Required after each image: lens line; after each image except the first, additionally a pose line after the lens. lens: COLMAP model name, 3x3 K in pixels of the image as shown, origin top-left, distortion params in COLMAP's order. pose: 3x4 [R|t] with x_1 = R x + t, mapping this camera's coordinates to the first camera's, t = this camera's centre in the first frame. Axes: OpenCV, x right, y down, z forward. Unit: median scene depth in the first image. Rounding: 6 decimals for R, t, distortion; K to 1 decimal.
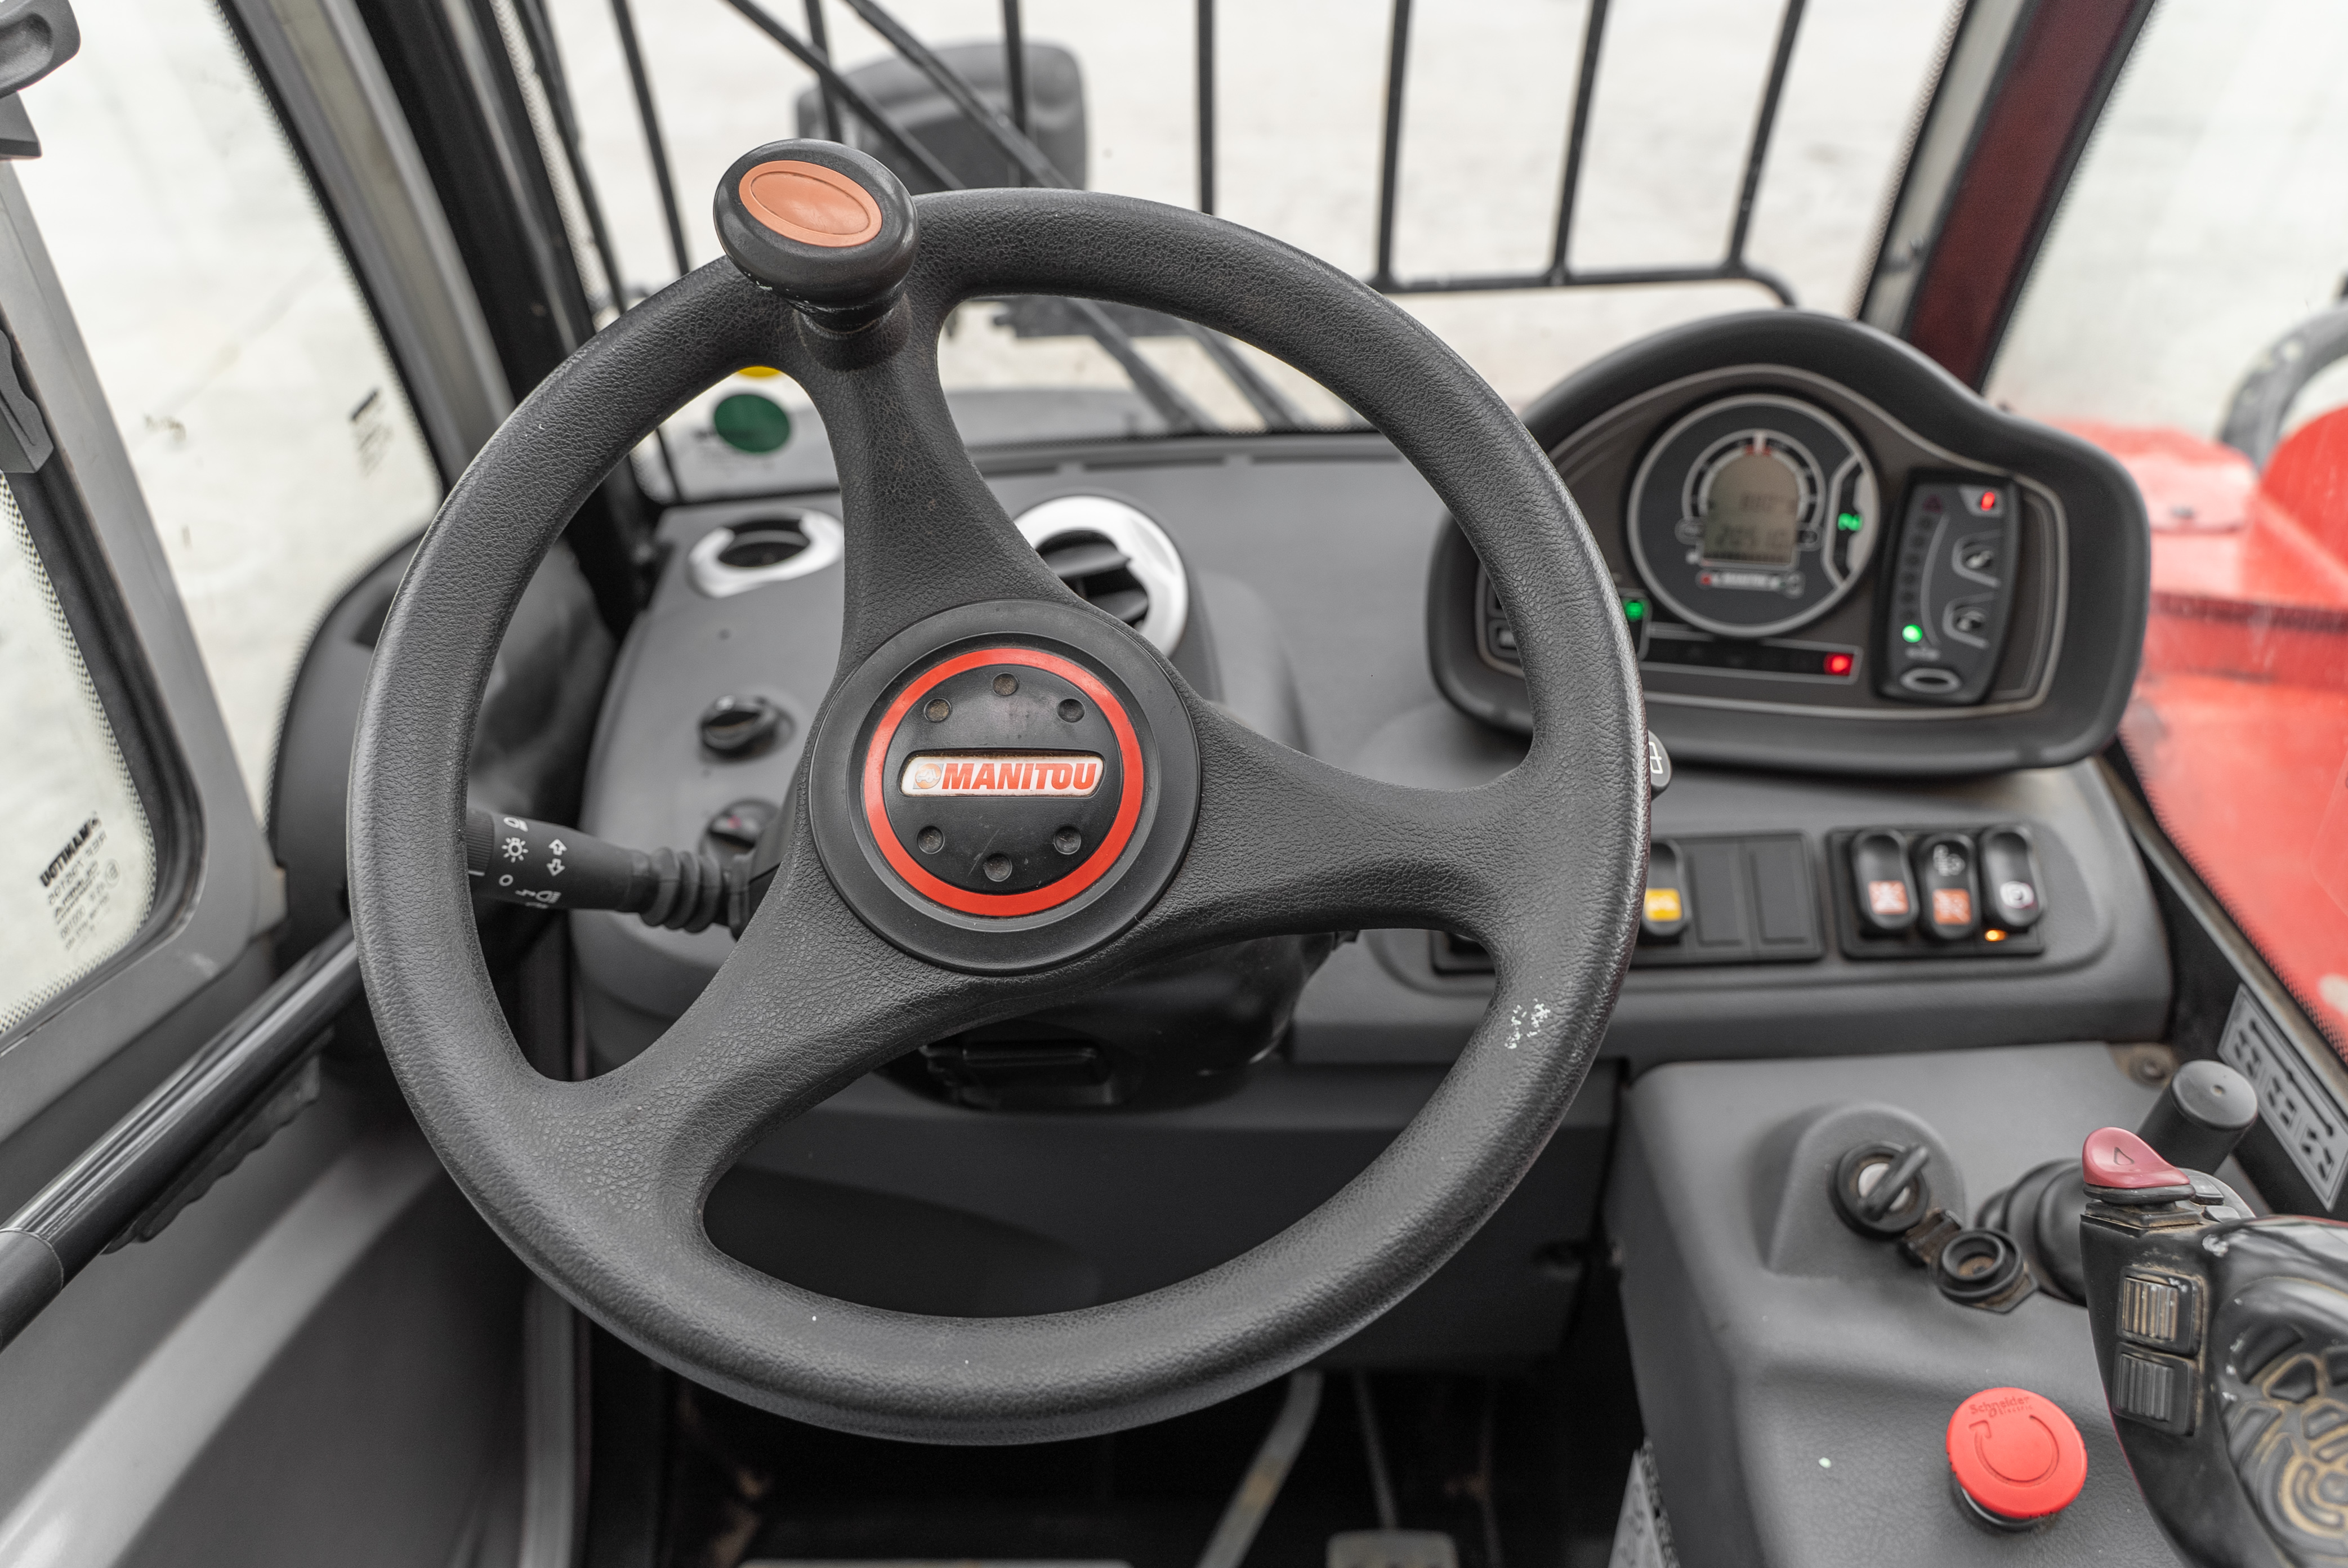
lens RADIAL K [[1881.5, 0, 1174.0], [0, 1881.5, 784.0], [0, 0, 1]] dist [0.003181, -0.014409]
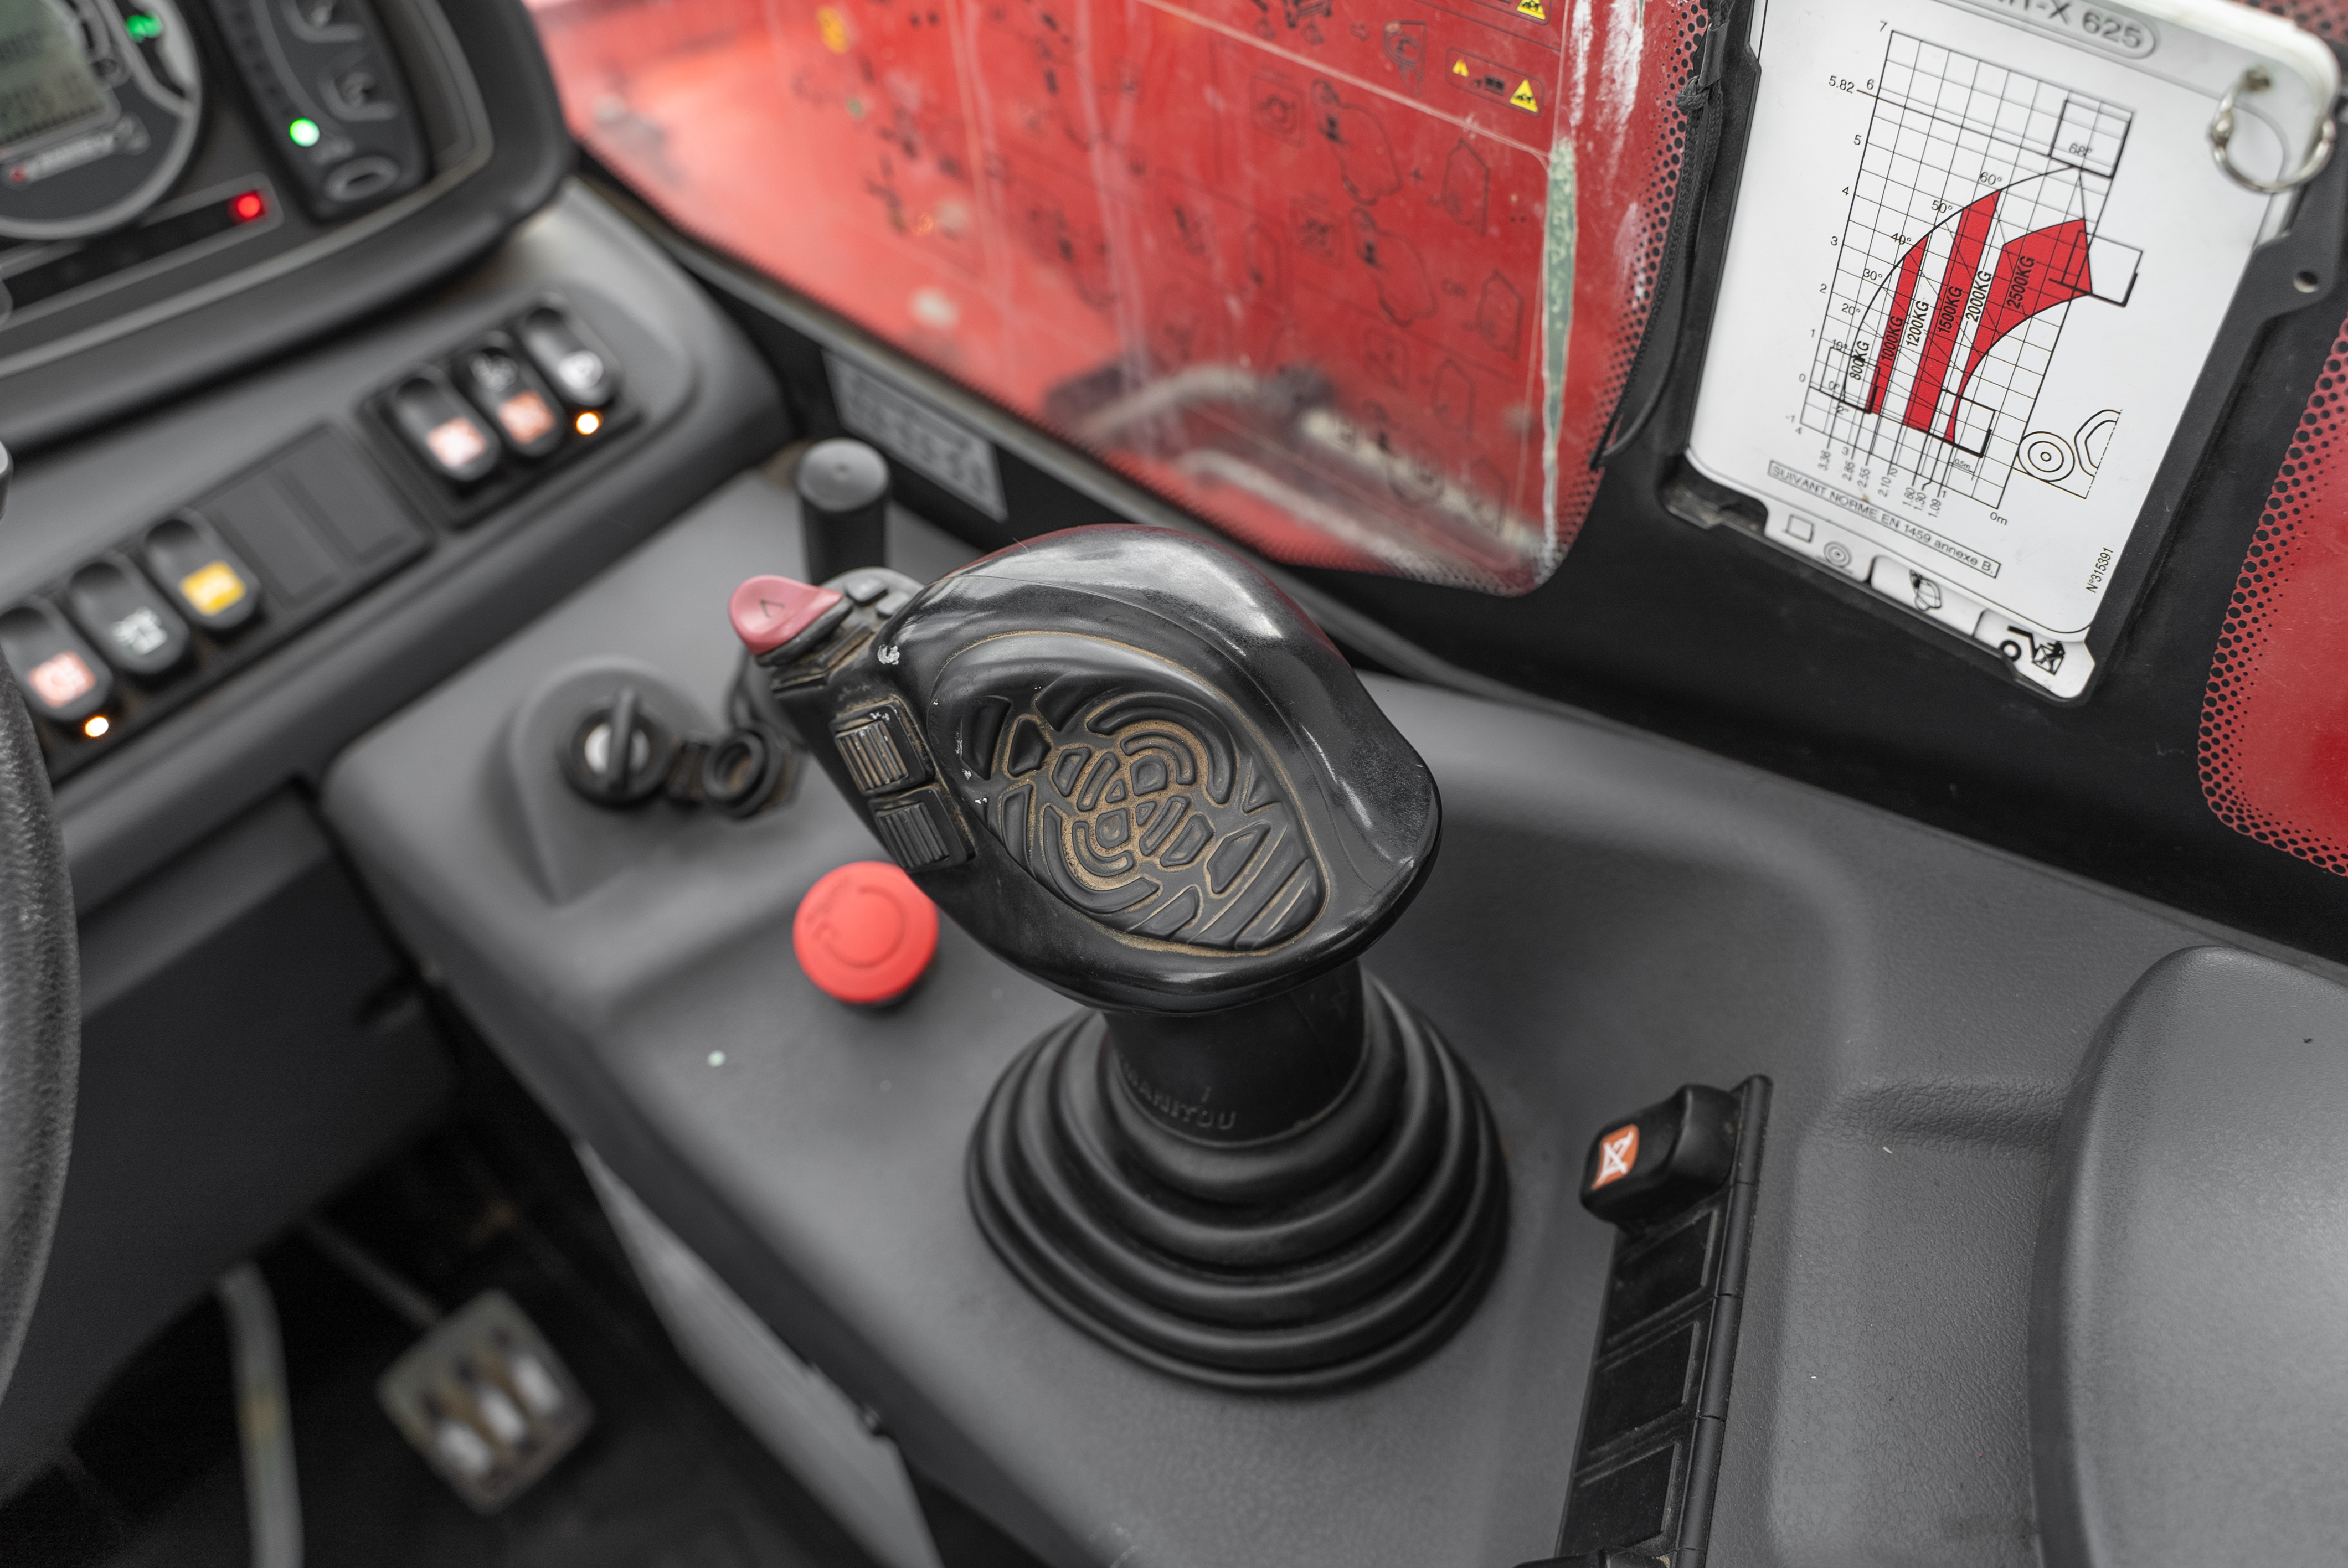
lens RADIAL K [[1881.4, 0, 1174.0], [0, 1881.4, 784.0], [0, 0, 1]] dist [0.003181, -0.014409]
pose [[0.678756, -0.560514, 0.474461, 0.112125], [0.434112, 0.827365, 0.356390, 0.025801], [-0.592314, -0.035933, 0.804905, 0.130558]]
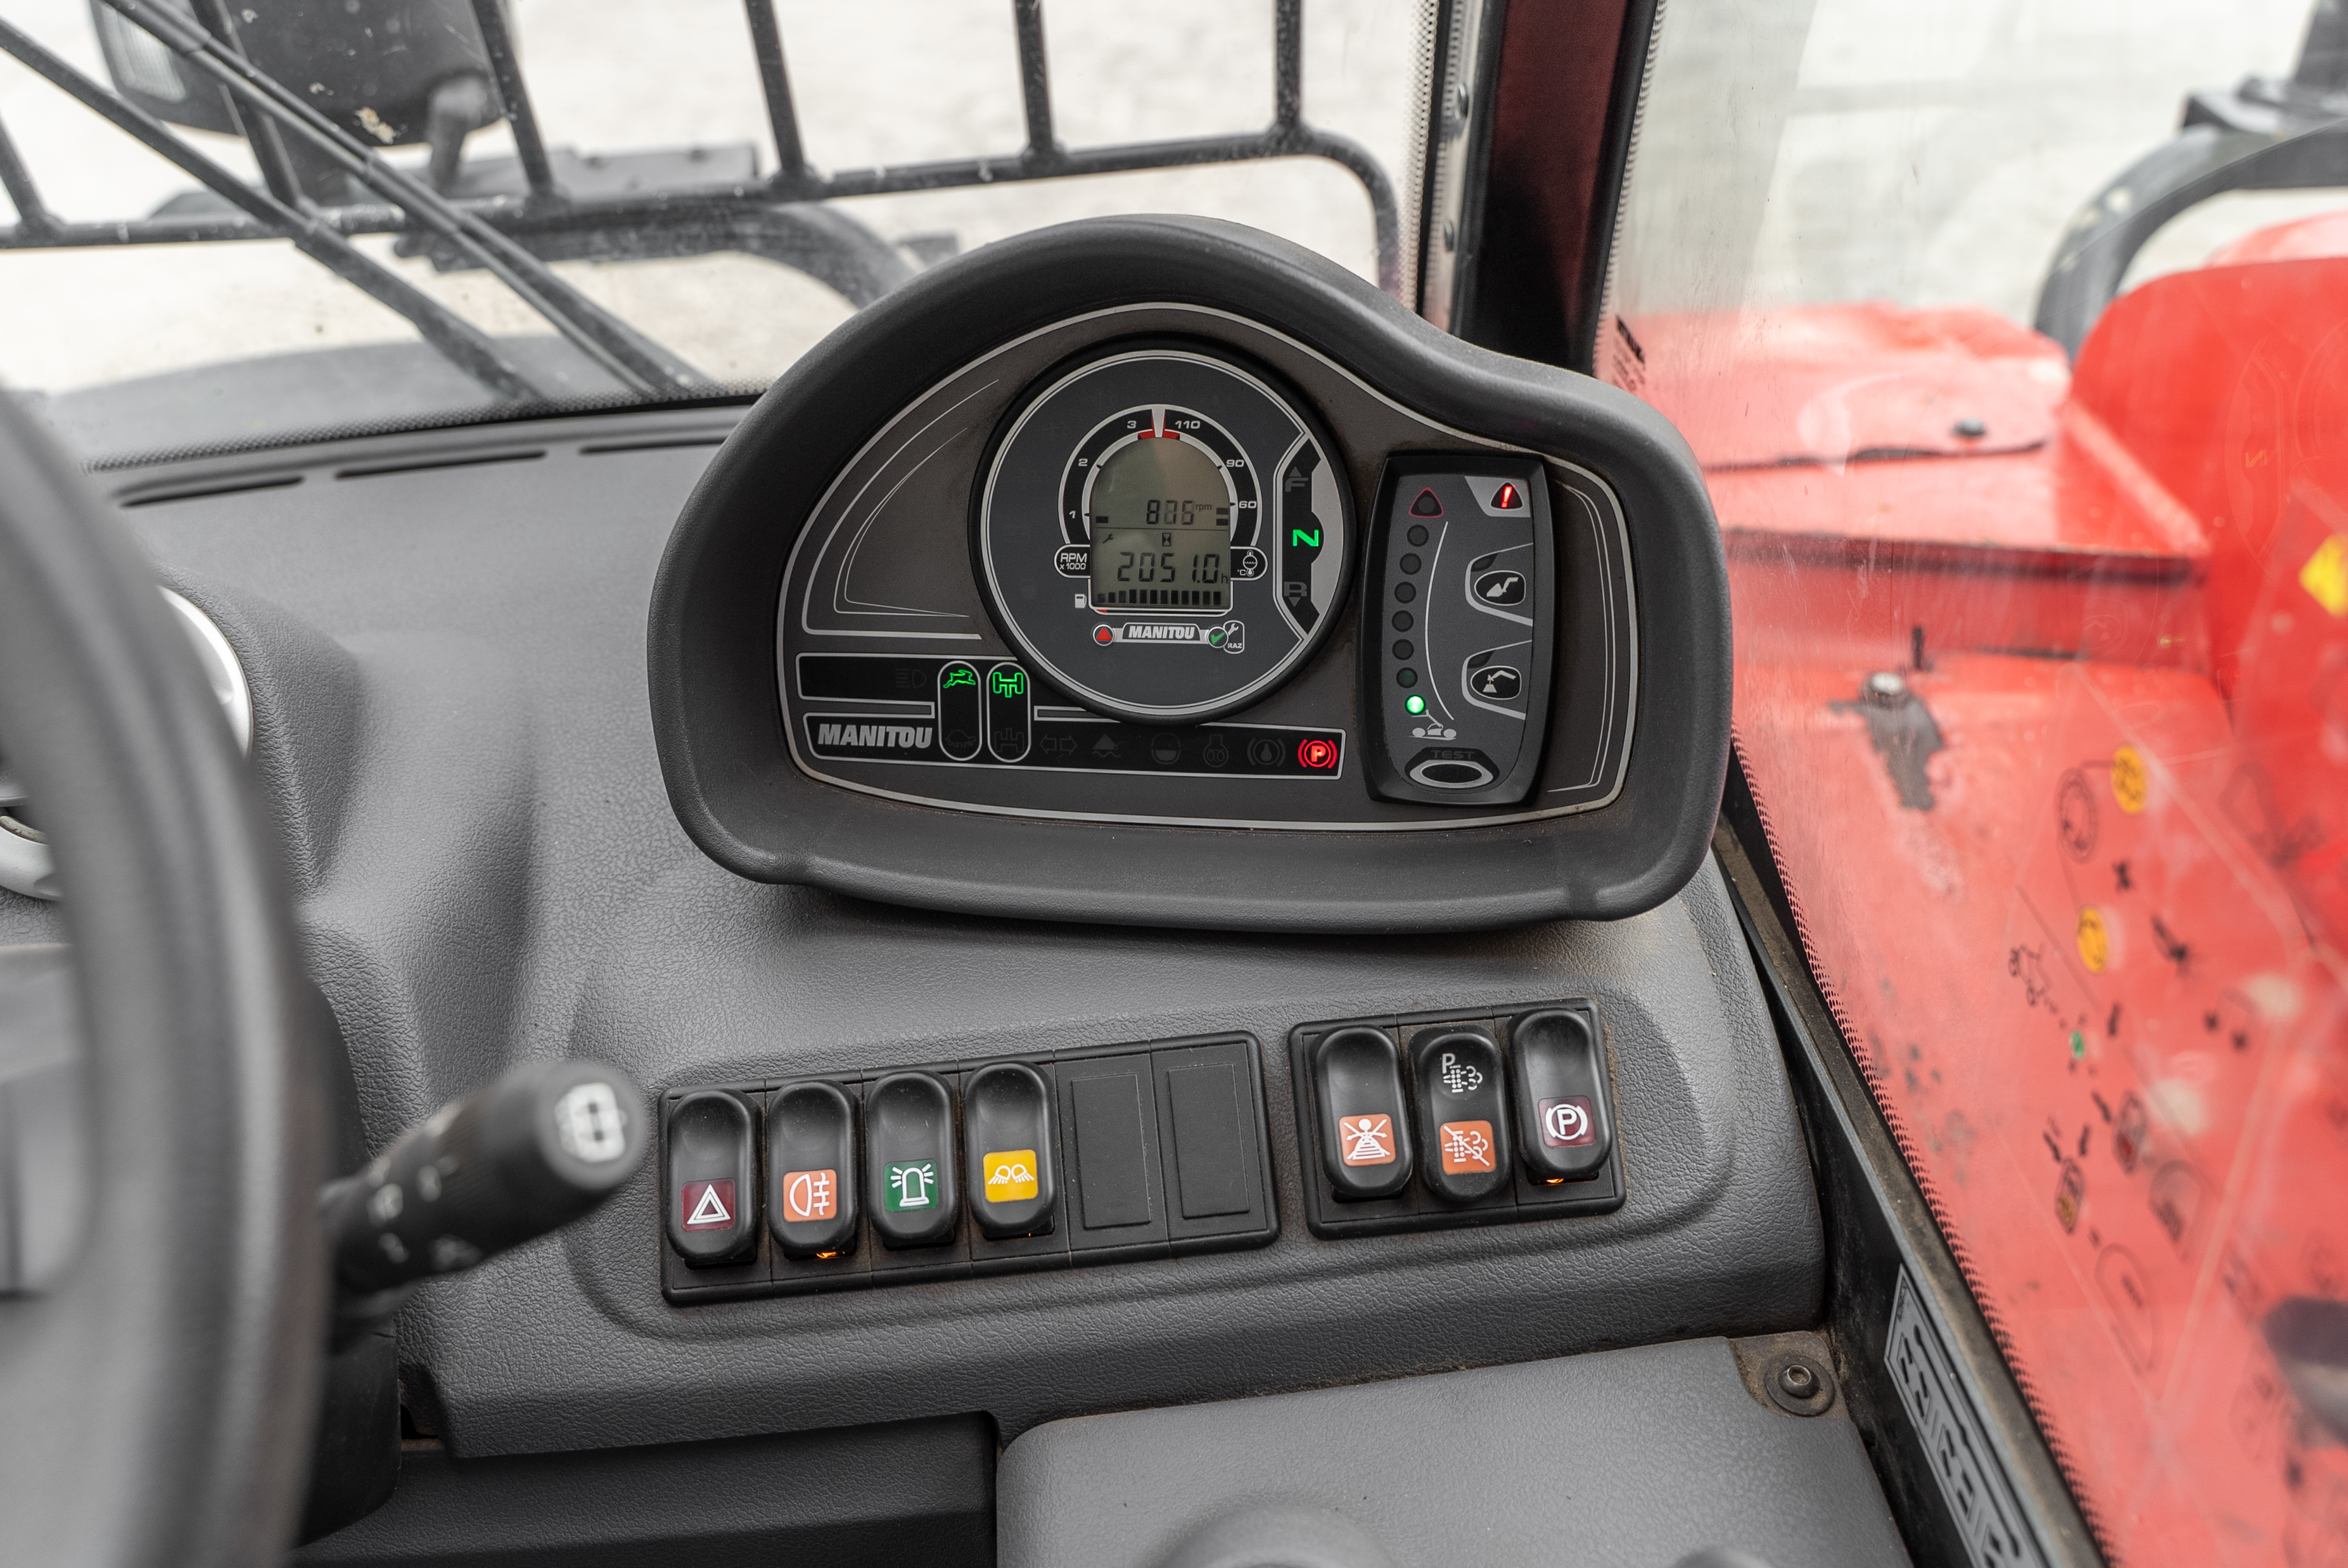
lens RADIAL K [[2182.9, 0, 1100.9], [0, 2182.9, 780.0], [0, 0, 1]] dist [0.001590, 0.001398]
pose [[0.996839, -0.063001, 0.048399, 0.257751], [0.062143, 0.997886, 0.019040, -0.078245], [-0.049497, -0.015972, 0.998647, 0.270286]]
